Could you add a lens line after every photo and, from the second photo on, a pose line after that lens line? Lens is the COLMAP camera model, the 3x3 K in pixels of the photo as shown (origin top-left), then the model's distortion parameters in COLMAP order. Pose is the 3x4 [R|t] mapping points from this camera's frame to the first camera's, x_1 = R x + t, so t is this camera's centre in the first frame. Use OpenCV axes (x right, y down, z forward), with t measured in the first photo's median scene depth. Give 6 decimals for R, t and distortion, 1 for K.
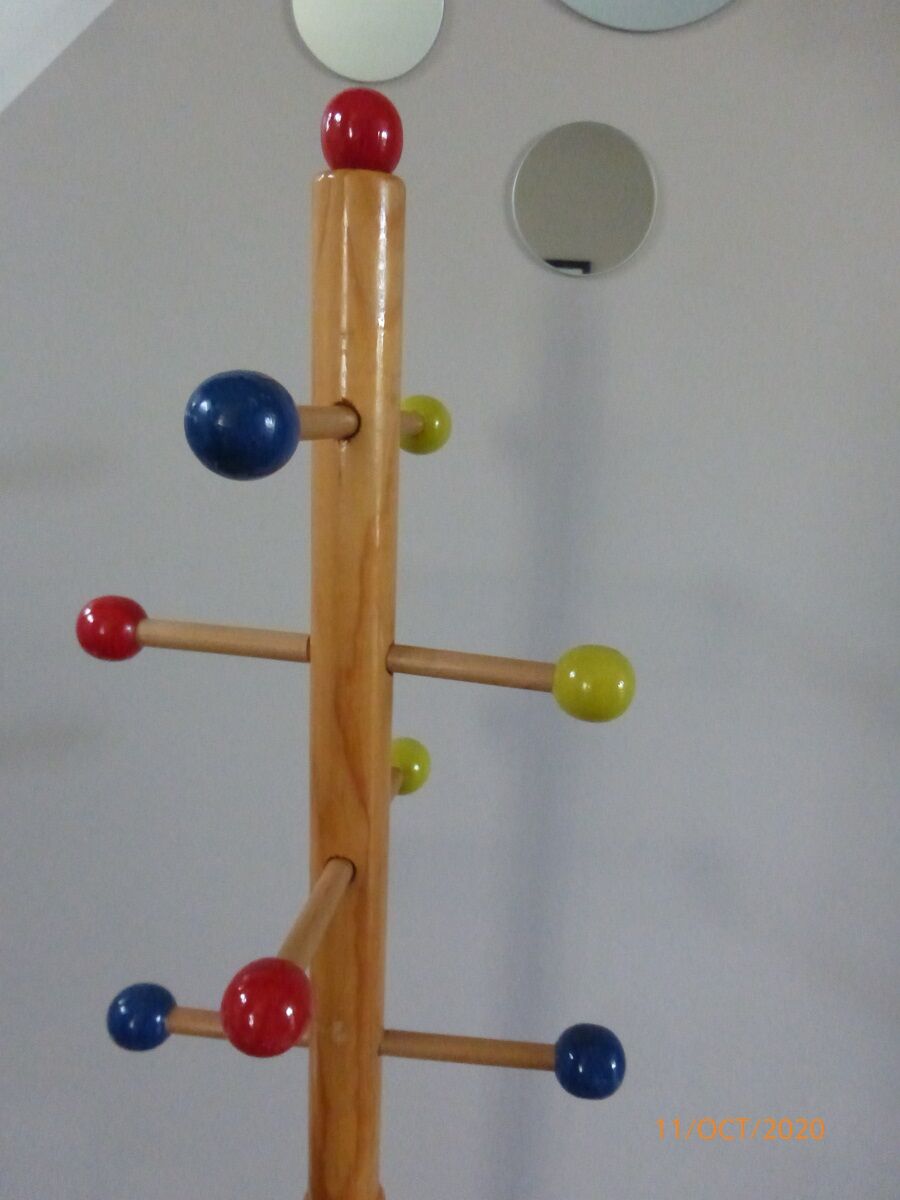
lens RADIAL K [[885.3, 0, 455.2], [0, 885.3, 595.6], [0, 0, 1]] dist [-0.016123, 0.037170]
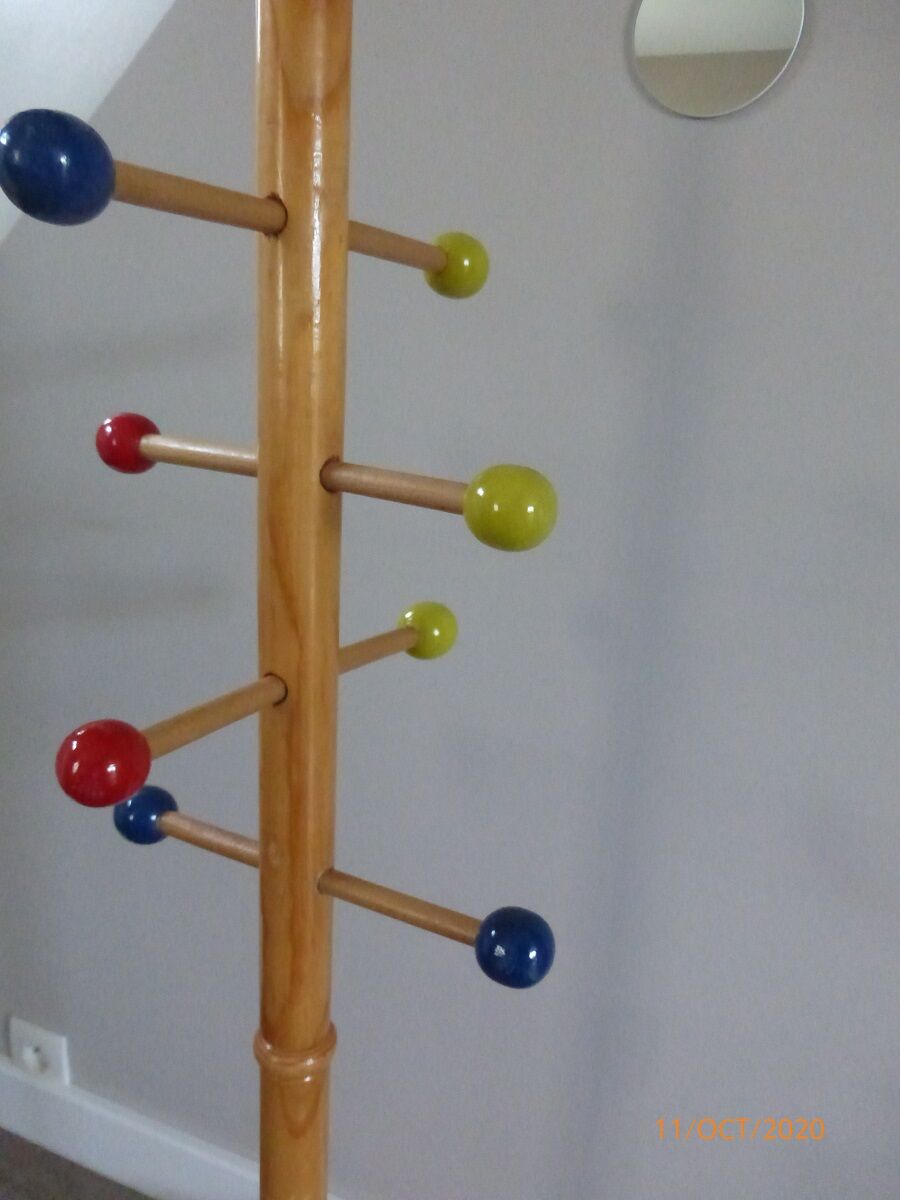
lens RADIAL K [[885.3, 0, 455.2], [0, 885.3, 595.6], [0, 0, 1]] dist [-0.016123, 0.037170]
pose [[0.925259, 0.097911, -0.366482, 0.406520], [-0.091805, 0.995193, 0.034098, 0.149756], [0.368059, 0.002095, 0.929800, 0.141801]]
